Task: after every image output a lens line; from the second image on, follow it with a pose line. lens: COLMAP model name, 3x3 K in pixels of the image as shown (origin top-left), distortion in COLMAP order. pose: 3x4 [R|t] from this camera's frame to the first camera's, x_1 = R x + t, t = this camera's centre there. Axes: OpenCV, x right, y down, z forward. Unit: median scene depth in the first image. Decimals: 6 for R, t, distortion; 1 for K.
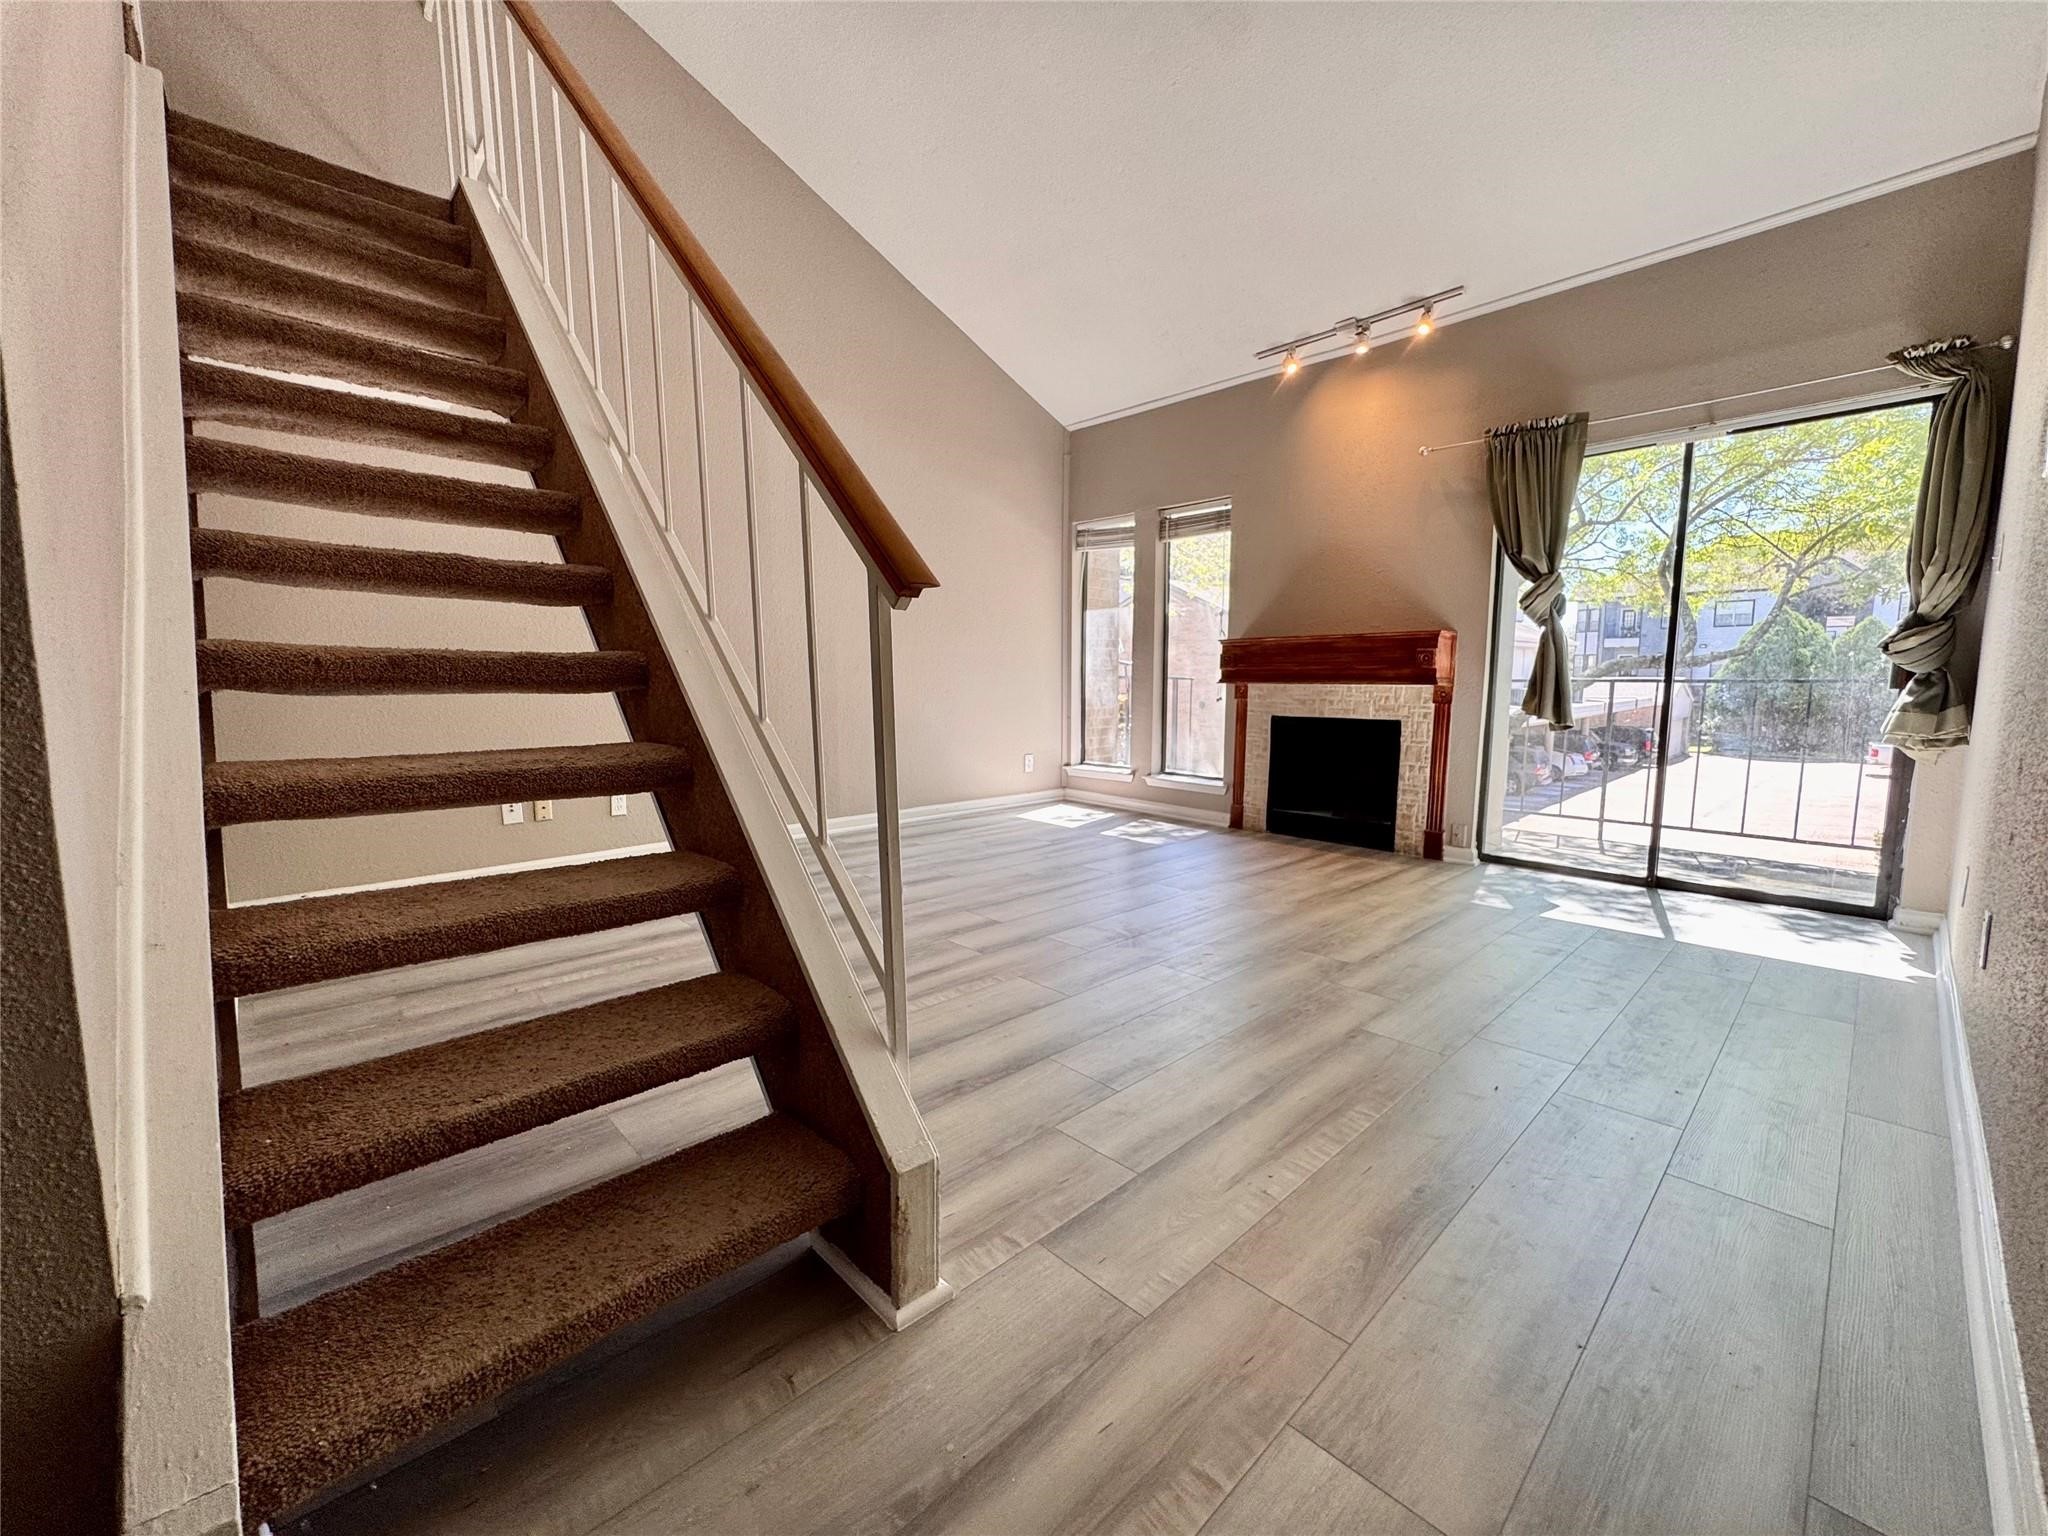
lens RADIAL K [[814.7, 0, 1024.0], [0, 814.7, 768.0], [0, 0, 1]] dist [0.001618, 0.000429]
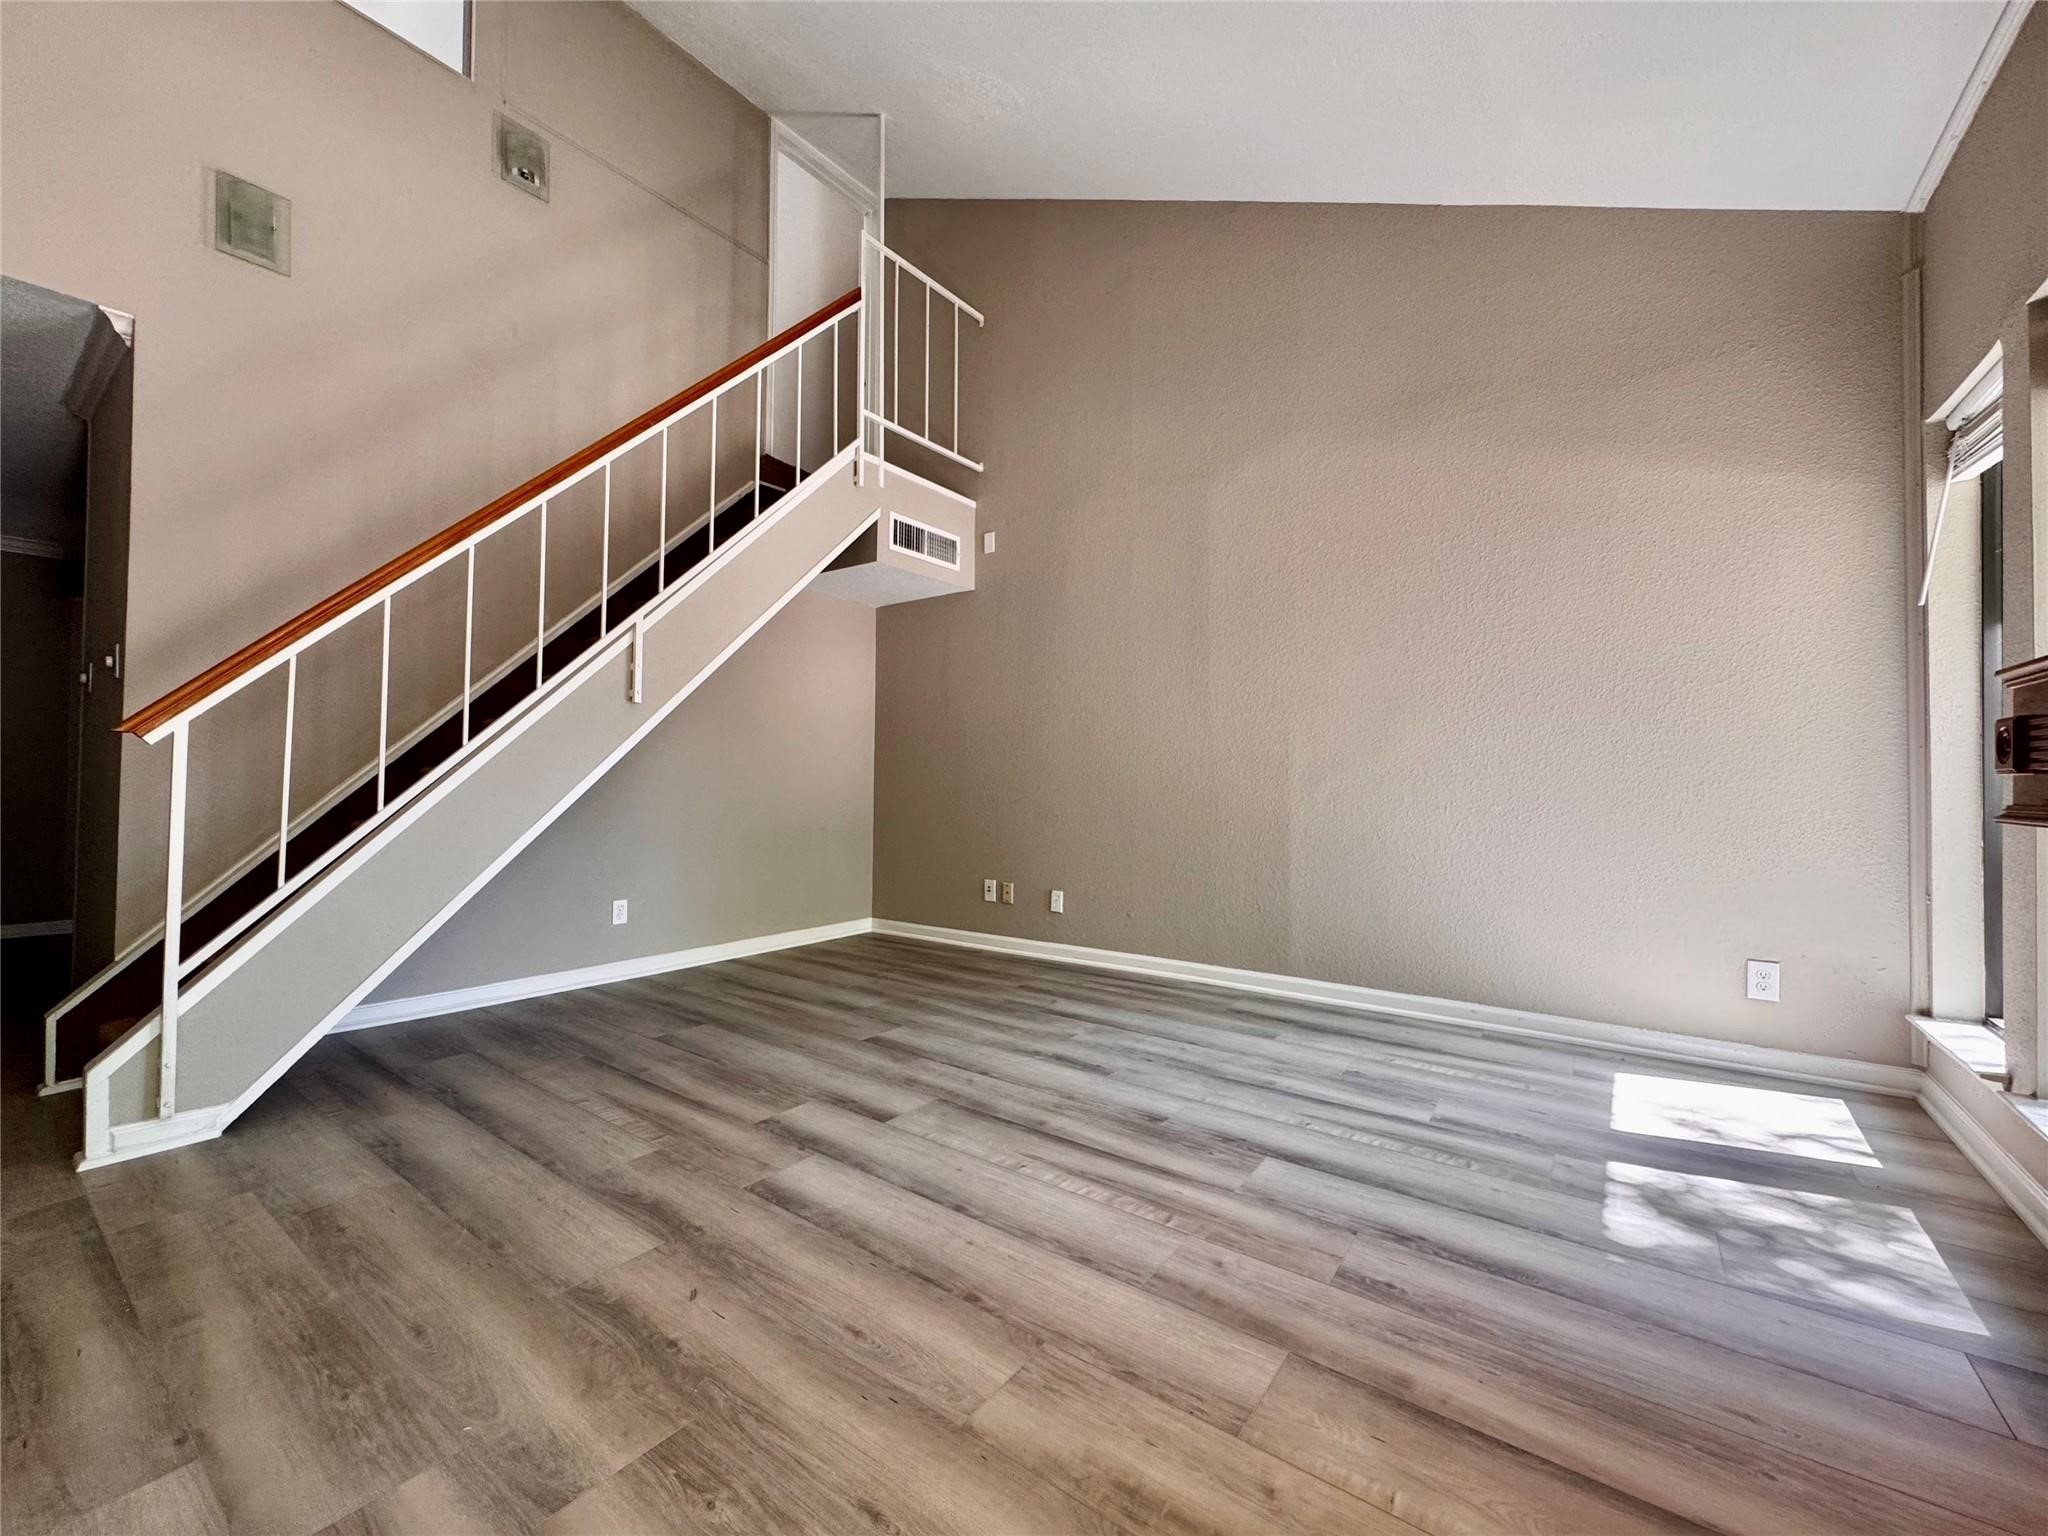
lens RADIAL K [[814.7, 0, 1024.0], [0, 814.7, 768.0], [0, 0, 1]] dist [0.001618, 0.000429]
pose [[0.182571, -0.009295, -0.983149, 0.637261], [-0.112582, 0.993180, -0.030296, -0.106281], [0.976726, 0.116216, 0.180279, 0.842459]]
